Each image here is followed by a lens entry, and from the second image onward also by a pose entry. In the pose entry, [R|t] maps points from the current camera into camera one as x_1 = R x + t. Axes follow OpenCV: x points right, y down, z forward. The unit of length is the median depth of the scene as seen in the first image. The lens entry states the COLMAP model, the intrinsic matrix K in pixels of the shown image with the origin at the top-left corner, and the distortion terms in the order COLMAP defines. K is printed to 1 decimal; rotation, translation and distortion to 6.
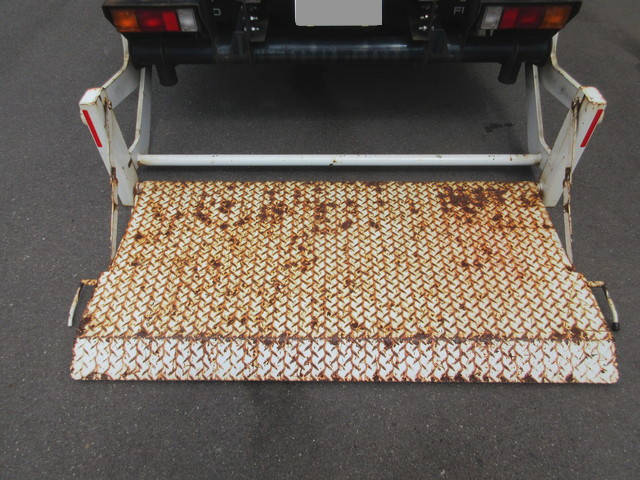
lens RADIAL K [[473.0, 0, 320.0], [0, 473.0, 240.0], [0, 0, 1]] dist [0.008761, 0.001601]
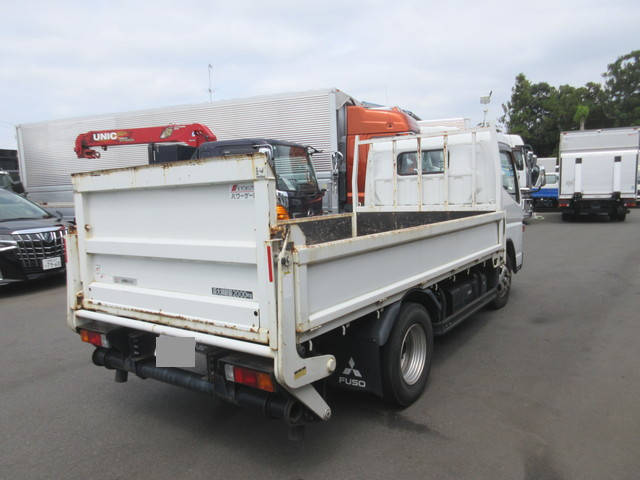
lens RADIAL K [[473.0, 0, 320.0], [0, 473.0, 240.0], [0, 0, 1]] dist [0.008761, 0.001601]
pose [[0.832736, 0.035744, -0.552515, 1.364115], [-0.388667, 0.748446, -0.537369, -0.134896], [0.394320, 0.662231, 0.637151, -0.009878]]
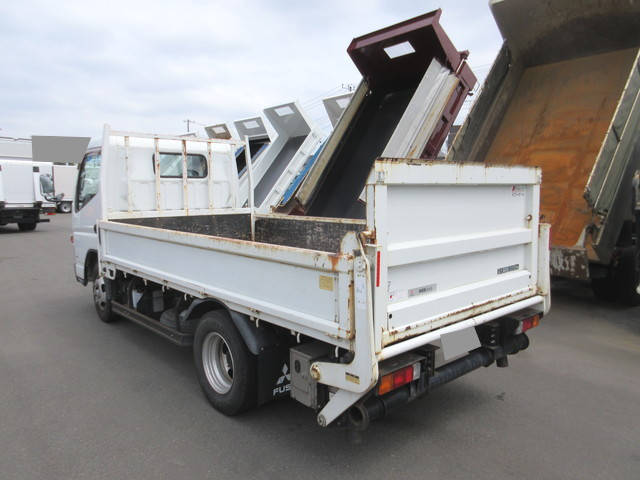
lens RADIAL K [[473.0, 0, 320.0], [0, 473.0, 240.0], [0, 0, 1]] dist [0.008761, 0.001601]
pose [[0.732579, -0.061096, 0.677935, -1.615618], [0.496595, 0.729133, -0.470912, -0.261681], [-0.465534, 0.681639, 0.564487, 0.125804]]
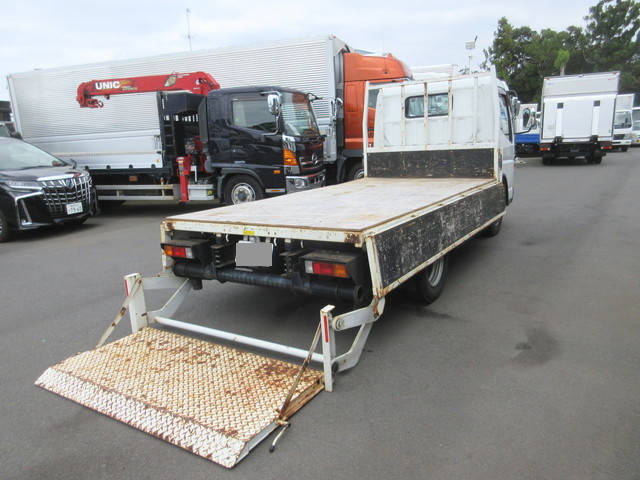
lens RADIAL K [[468.9, 0, 320.0], [0, 468.9, 240.0], [0, 0, 1]] dist [0.003126, 0.004496]
pose [[0.853911, 0.075301, -0.514942, 1.342003], [-0.354604, 0.808414, -0.469812, 0.269441], [0.380909, 0.583778, 0.717016, -0.310803]]
